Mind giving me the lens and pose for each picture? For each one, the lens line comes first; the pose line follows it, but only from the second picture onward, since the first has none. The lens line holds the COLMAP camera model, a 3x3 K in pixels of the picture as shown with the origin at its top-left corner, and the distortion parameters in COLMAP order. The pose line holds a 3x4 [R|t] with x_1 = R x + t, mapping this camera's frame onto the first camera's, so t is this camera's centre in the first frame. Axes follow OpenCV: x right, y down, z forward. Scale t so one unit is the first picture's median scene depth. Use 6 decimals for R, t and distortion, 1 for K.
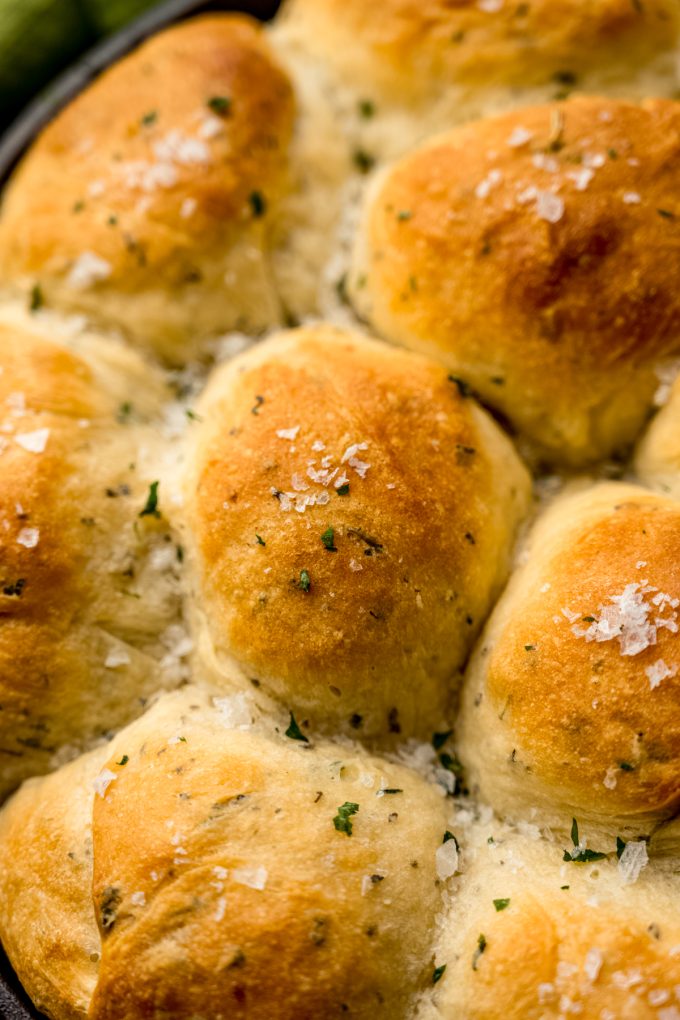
lens RADIAL K [[2133.2, 0, 336.6], [0, 2133.2, 510.2], [0, 0, 1]] dist [0.085294, 0.000000]
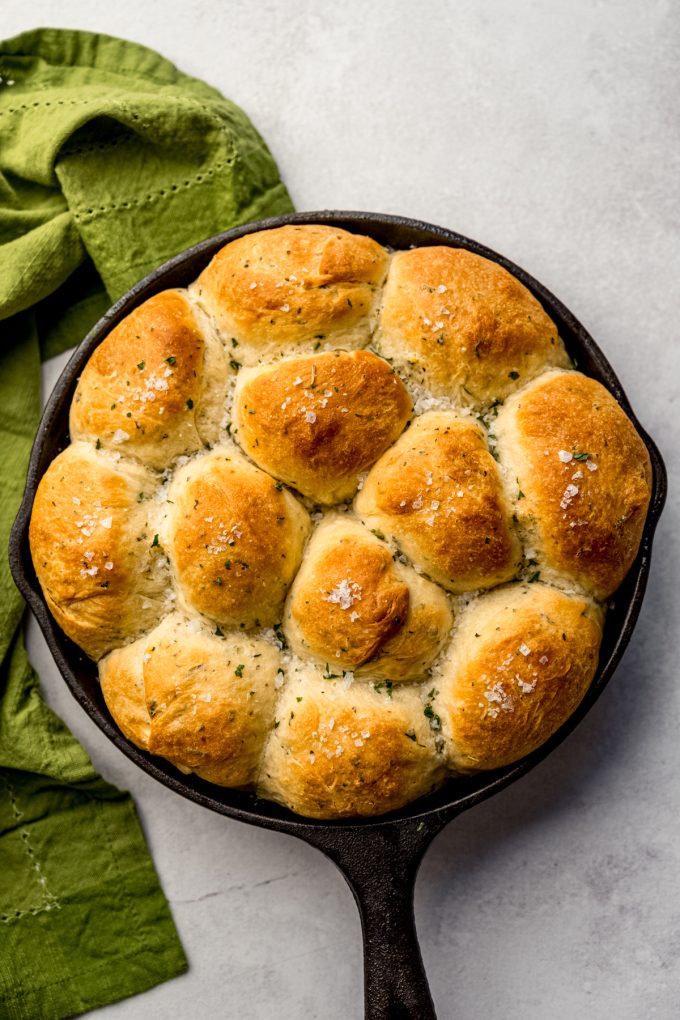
lens RADIAL K [[2133.2, 0, 342.3], [0, 2133.2, 507.2], [0, 0, 1]] dist [0.085294, 0.000000]
pose [[0.998546, -0.050530, 0.018780, 0.086516], [0.042575, 0.952921, 0.300216, -0.789246], [-0.033066, -0.298980, 0.953686, -1.380815]]
